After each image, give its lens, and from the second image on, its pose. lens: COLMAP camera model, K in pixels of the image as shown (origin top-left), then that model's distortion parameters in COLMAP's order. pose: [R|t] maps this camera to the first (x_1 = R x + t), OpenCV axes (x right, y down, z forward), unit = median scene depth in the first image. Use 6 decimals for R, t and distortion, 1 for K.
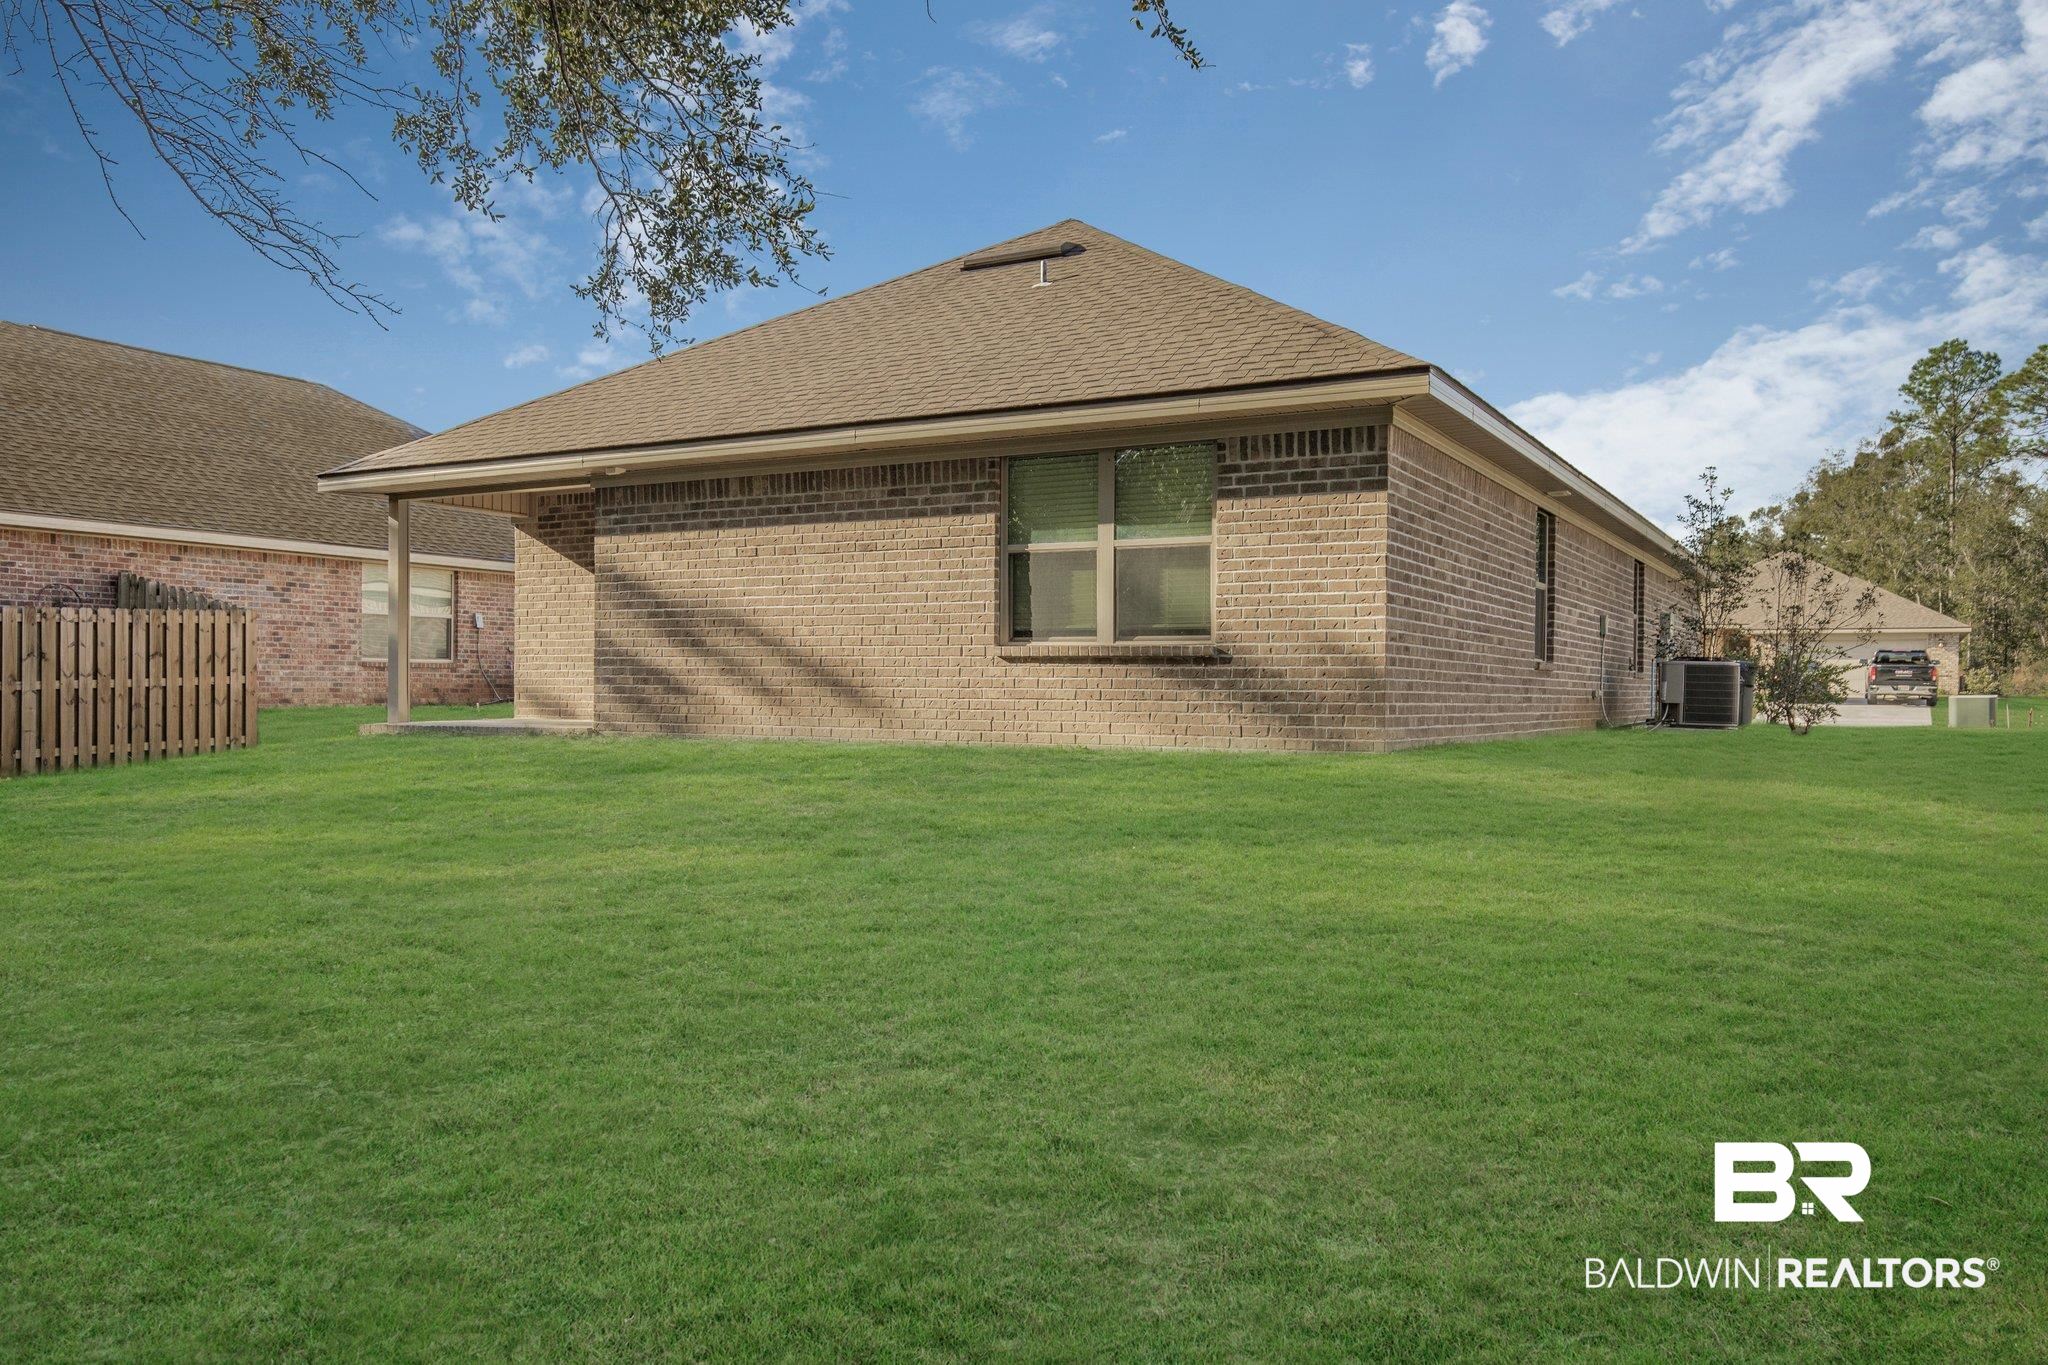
lens RADIAL K [[1554.3, 0, 1022.5], [0, 1554.3, 695.2], [0, 0, 1]] dist [-0.004354, -0.003314]
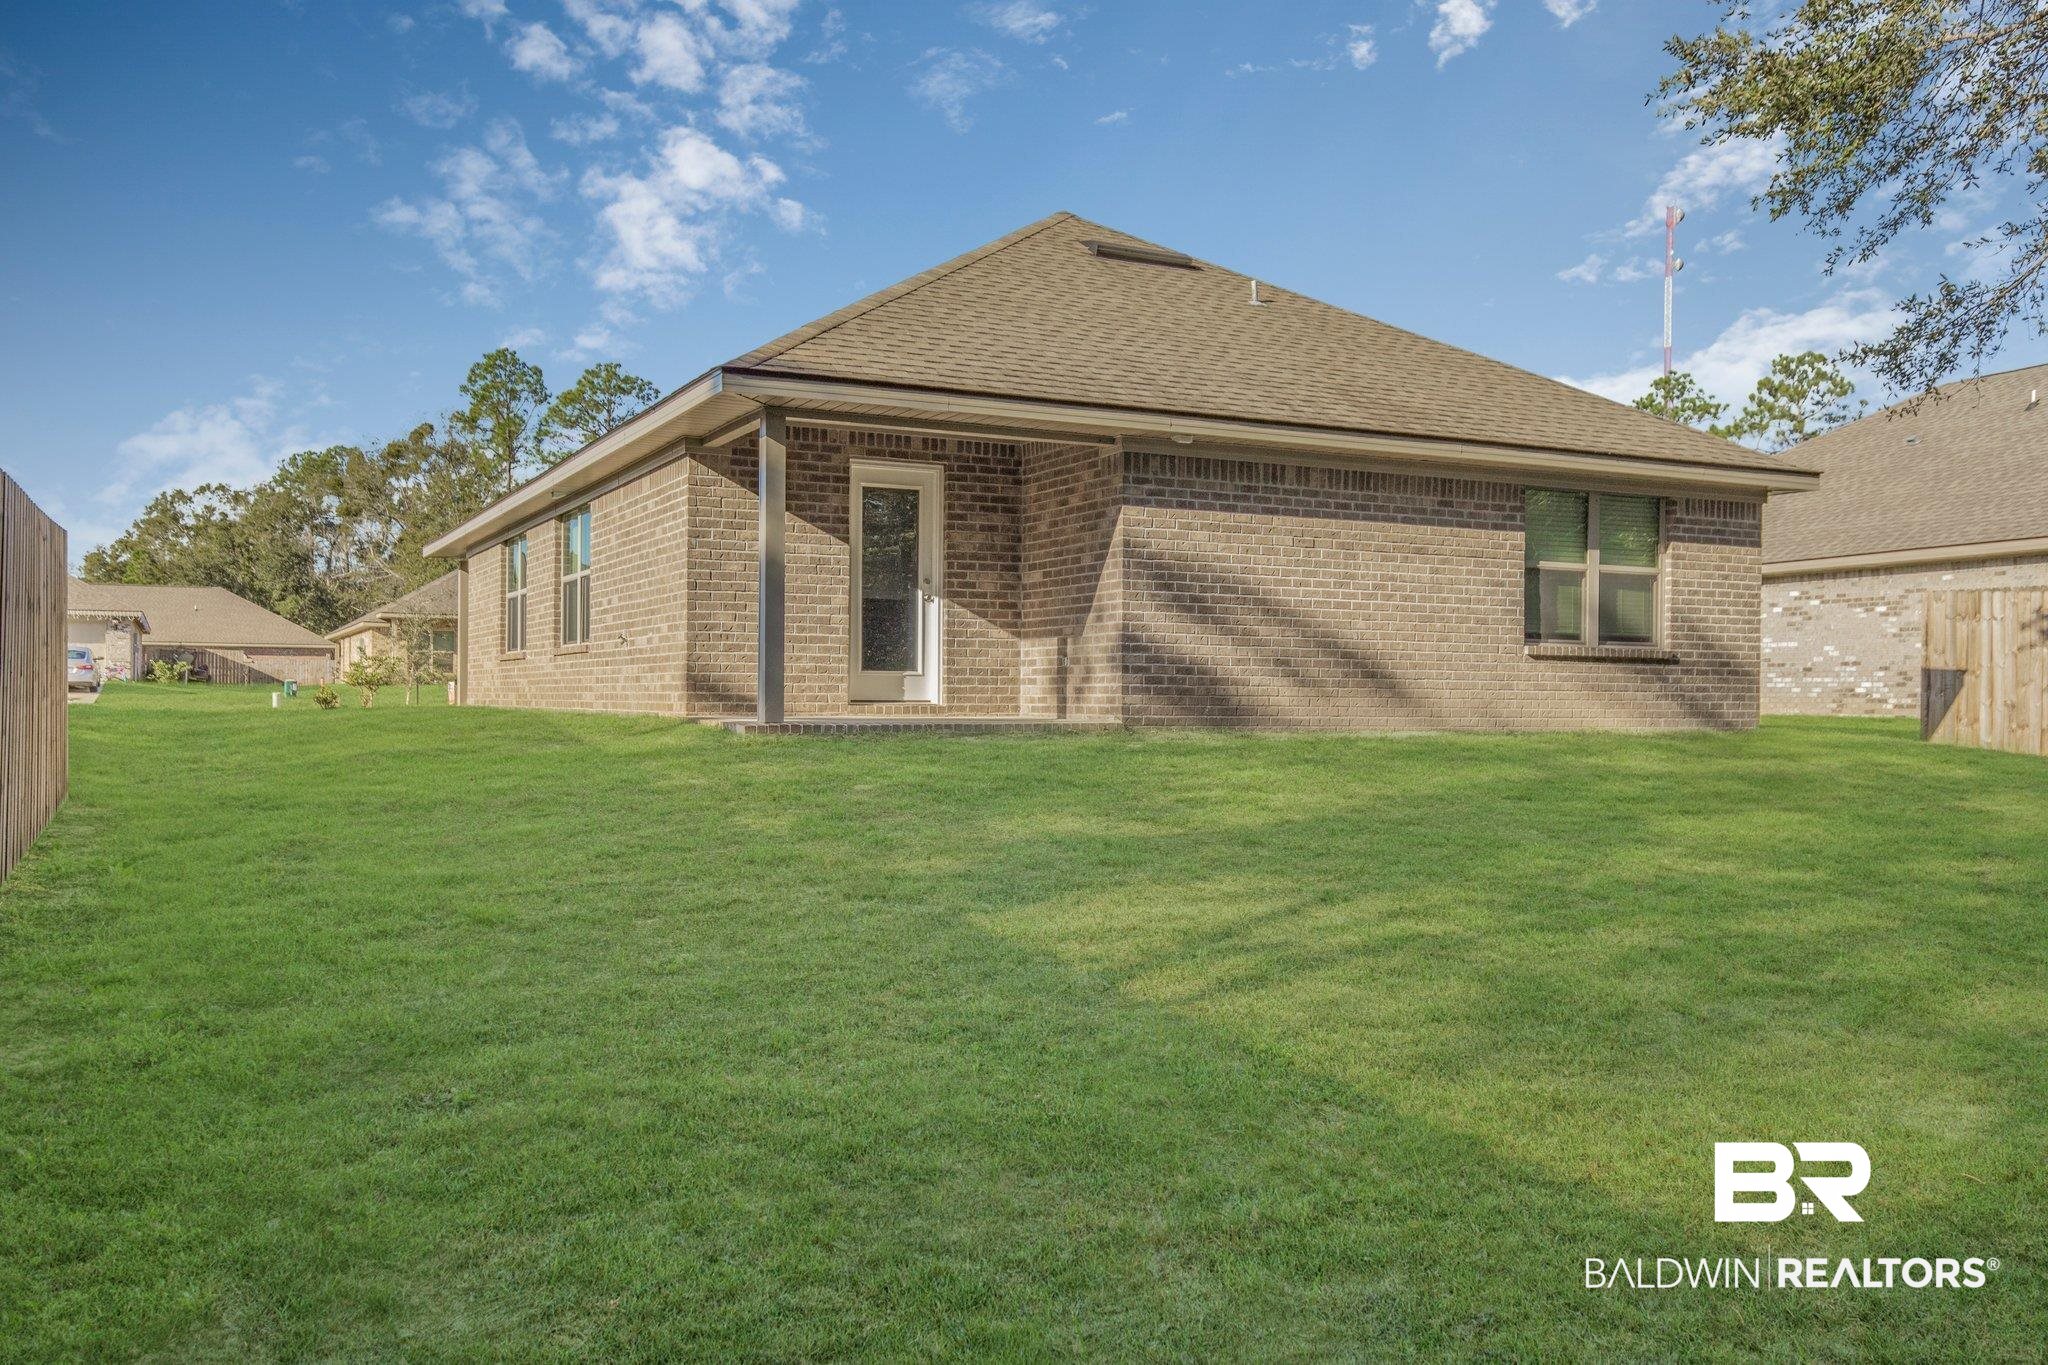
lens RADIAL K [[1678.4, 0, 1024.0], [0, 1678.4, 673.9], [0, 0, 1]] dist [0.003487, 0.008081]
pose [[0.563027, 0.009457, 0.826385, -1.223359], [-0.003538, 0.999953, -0.009033, 0.002486], [-0.826431, 0.002162, 0.563034, 0.570234]]
